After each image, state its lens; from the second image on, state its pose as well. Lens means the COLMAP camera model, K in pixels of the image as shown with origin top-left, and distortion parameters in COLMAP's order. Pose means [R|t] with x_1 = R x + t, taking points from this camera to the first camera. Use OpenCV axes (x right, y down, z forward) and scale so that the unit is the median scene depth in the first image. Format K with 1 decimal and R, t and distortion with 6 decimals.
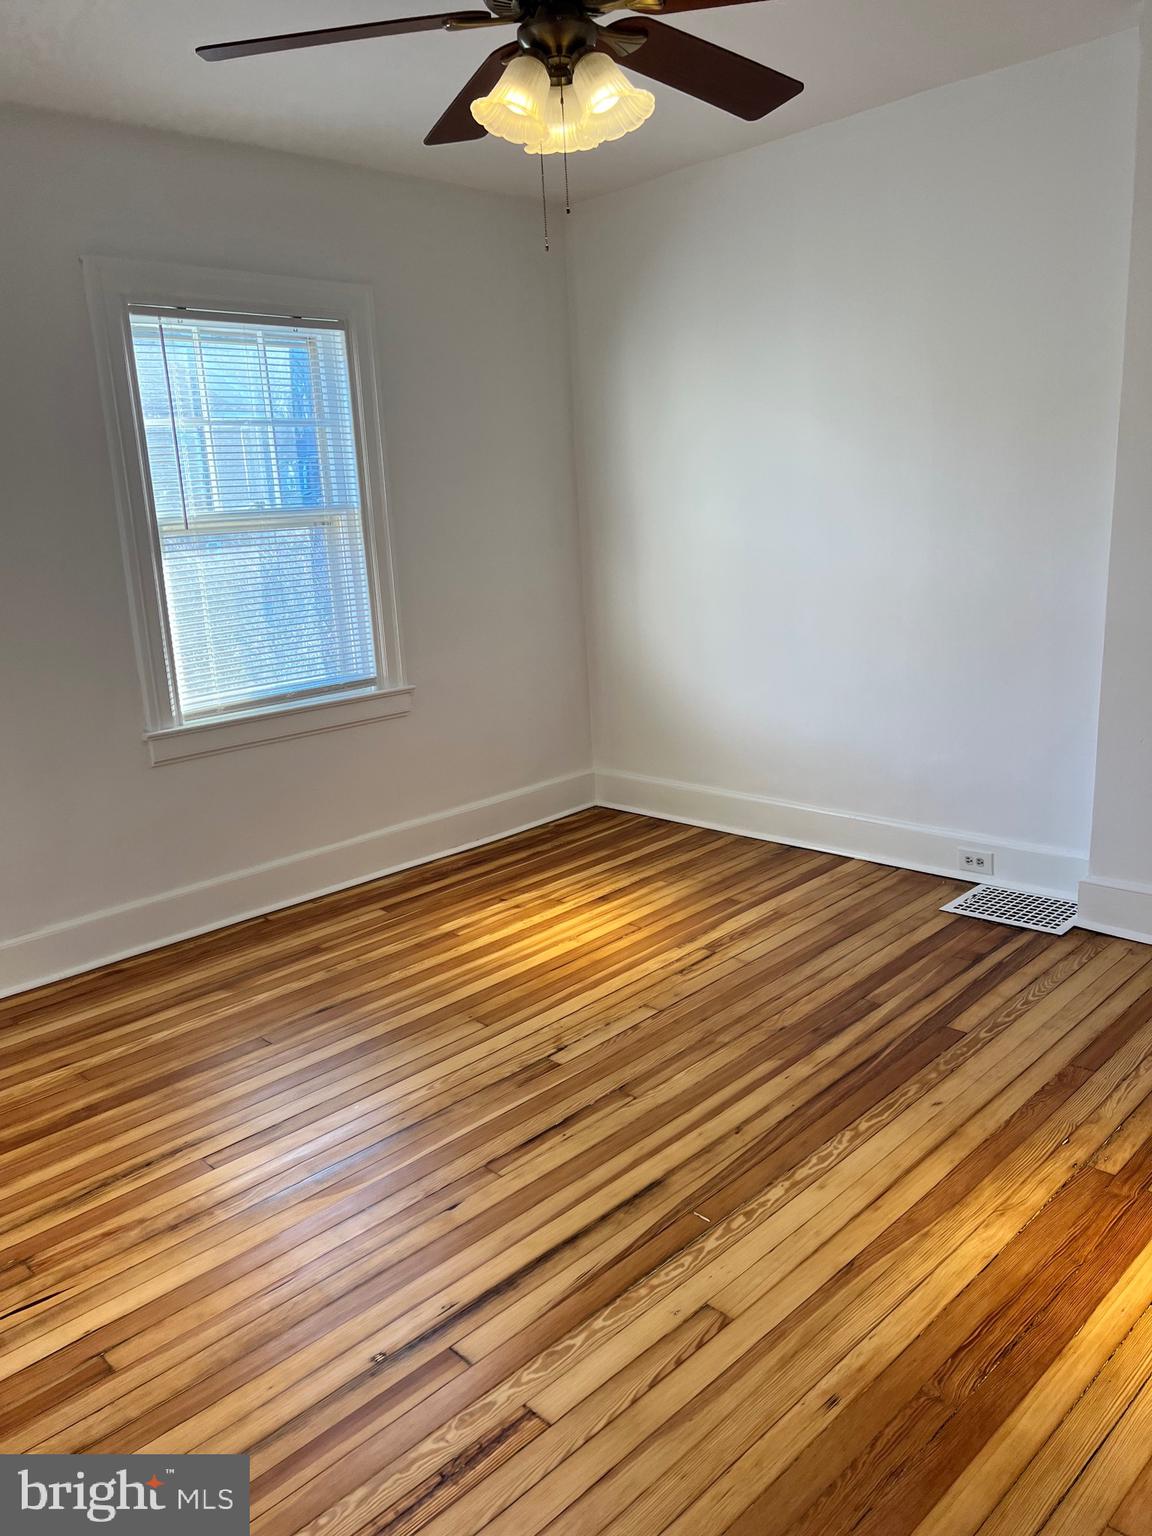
lens RADIAL K [[1147.1, 0, 574.3], [0, 1147.1, 764.9], [0, 0, 1]] dist [0.057678, -0.066093]
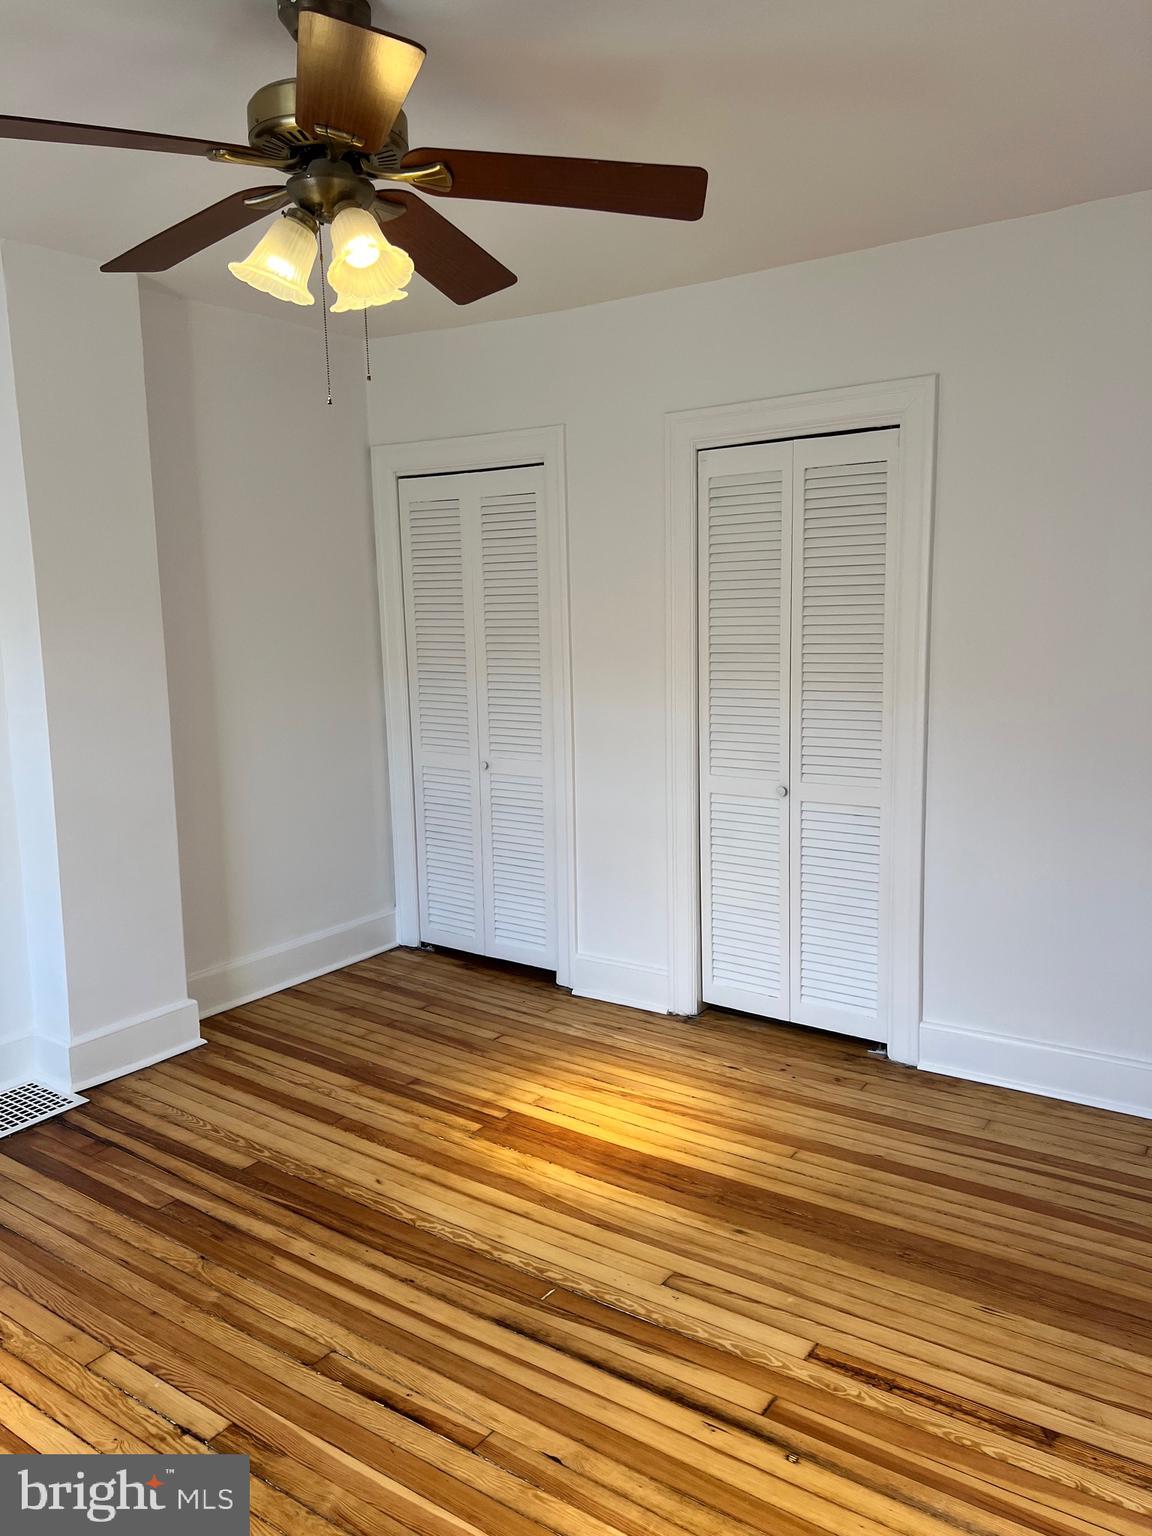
lens RADIAL K [[1147.1, 0, 575.0], [0, 1147.1, 772.7], [0, 0, 1]] dist [0.057678, -0.066093]
pose [[-0.171181, -0.084658, 0.981596, -0.917807], [0.251238, 0.959614, 0.126576, -0.221326], [-0.952668, 0.268281, -0.142998, 0.963014]]
